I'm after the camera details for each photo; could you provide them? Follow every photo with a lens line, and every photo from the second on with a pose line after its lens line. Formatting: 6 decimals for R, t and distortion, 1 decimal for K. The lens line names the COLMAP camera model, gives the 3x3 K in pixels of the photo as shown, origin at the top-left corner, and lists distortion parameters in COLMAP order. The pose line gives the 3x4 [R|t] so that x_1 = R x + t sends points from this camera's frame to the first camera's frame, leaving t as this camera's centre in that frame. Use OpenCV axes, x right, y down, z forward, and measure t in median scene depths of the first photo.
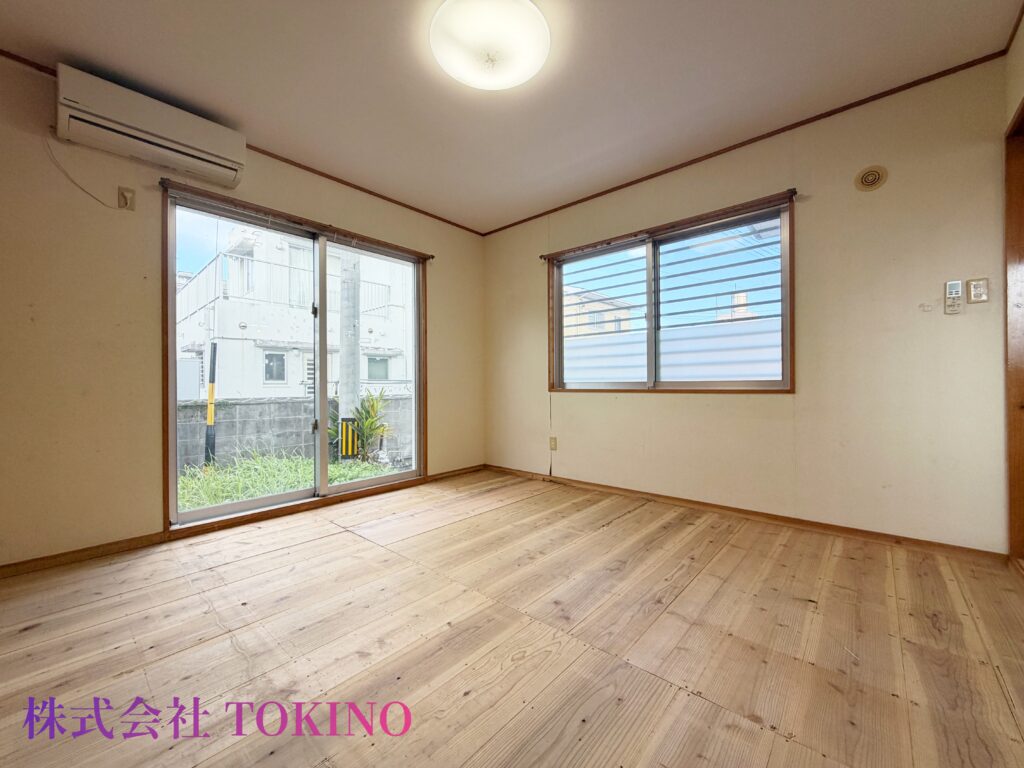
lens RADIAL K [[409.0, 0, 511.8], [0, 409.0, 386.5], [0, 0, 1]] dist [-0.000735, -0.000143]
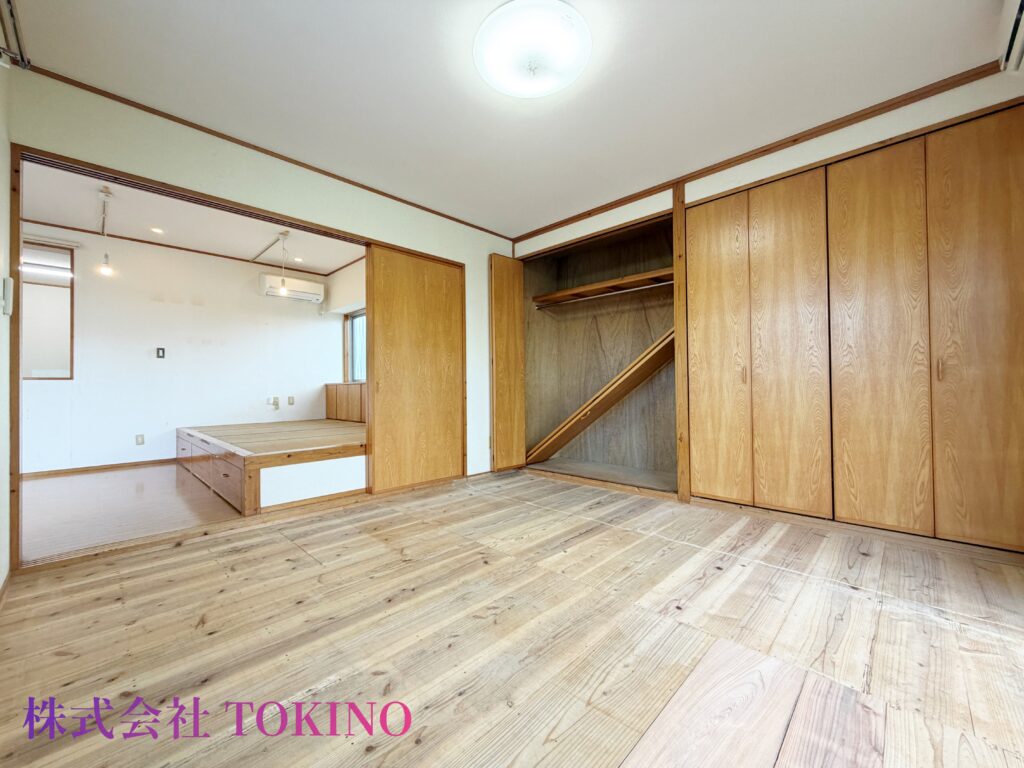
lens RADIAL K [[409.0, 0, 515.8], [0, 409.0, 386.2], [0, 0, 1]] dist [-0.000735, -0.000143]
pose [[-0.999213, 0.019308, 0.034660, -0.032809], [0.019204, 0.999810, -0.003336, -0.002289], [-0.034717, -0.002668, -0.999394, 2.047862]]
